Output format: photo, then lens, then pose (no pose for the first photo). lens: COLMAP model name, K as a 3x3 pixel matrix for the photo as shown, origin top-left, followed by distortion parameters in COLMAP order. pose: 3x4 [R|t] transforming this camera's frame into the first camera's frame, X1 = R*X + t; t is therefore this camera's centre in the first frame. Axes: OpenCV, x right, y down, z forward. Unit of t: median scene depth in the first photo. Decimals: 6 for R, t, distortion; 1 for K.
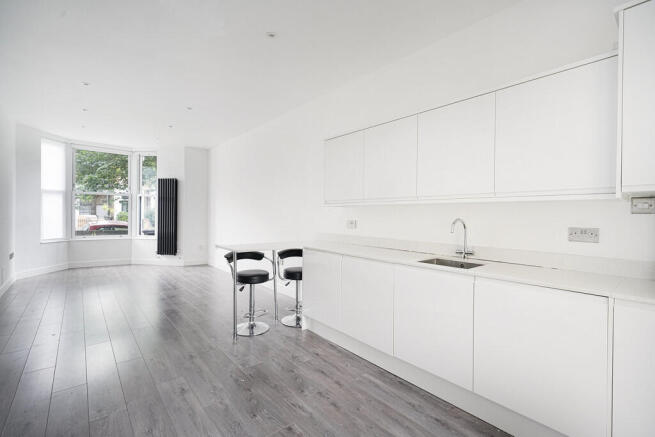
lens RADIAL K [[302.1, 0, 326.0], [0, 302.1, 216.2], [0, 0, 1]] dist [0.005754, 0.000957]
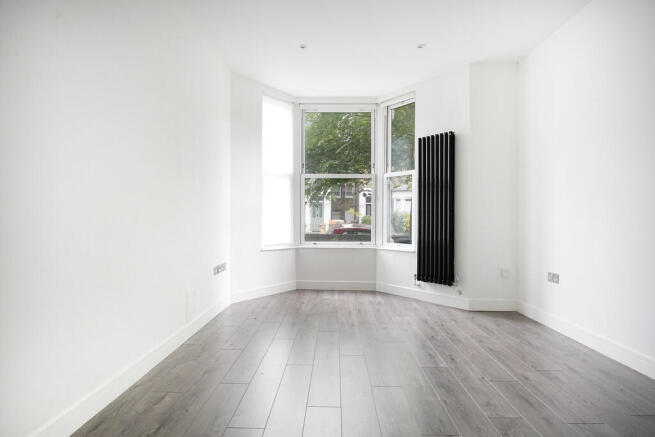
lens RADIAL K [[331.3, 0, 327.4], [0, 331.3, 219.7], [0, 0, 1]] dist [-0.000196, -0.000004]
pose [[0.757239, -0.008754, -0.653080, -0.306044], [0.001125, 0.999926, -0.012099, 0.027097], [0.653137, 0.008428, 0.757193, 0.469876]]
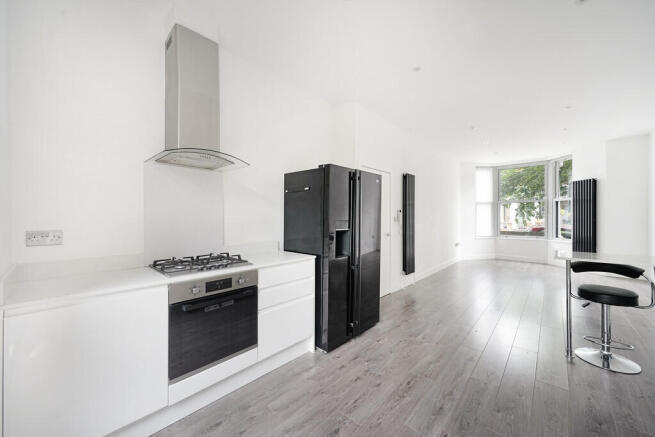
lens RADIAL K [[253.4, 0, 324.1], [0, 253.4, 218.2], [0, 0, 1]] dist [0.003765, 0.000443]
pose [[0.144876, -0.007961, -0.989418, 0.156301], [0.002443, 0.999967, -0.007689, -0.001000], [0.989447, -0.001303, 0.144891, 0.077154]]
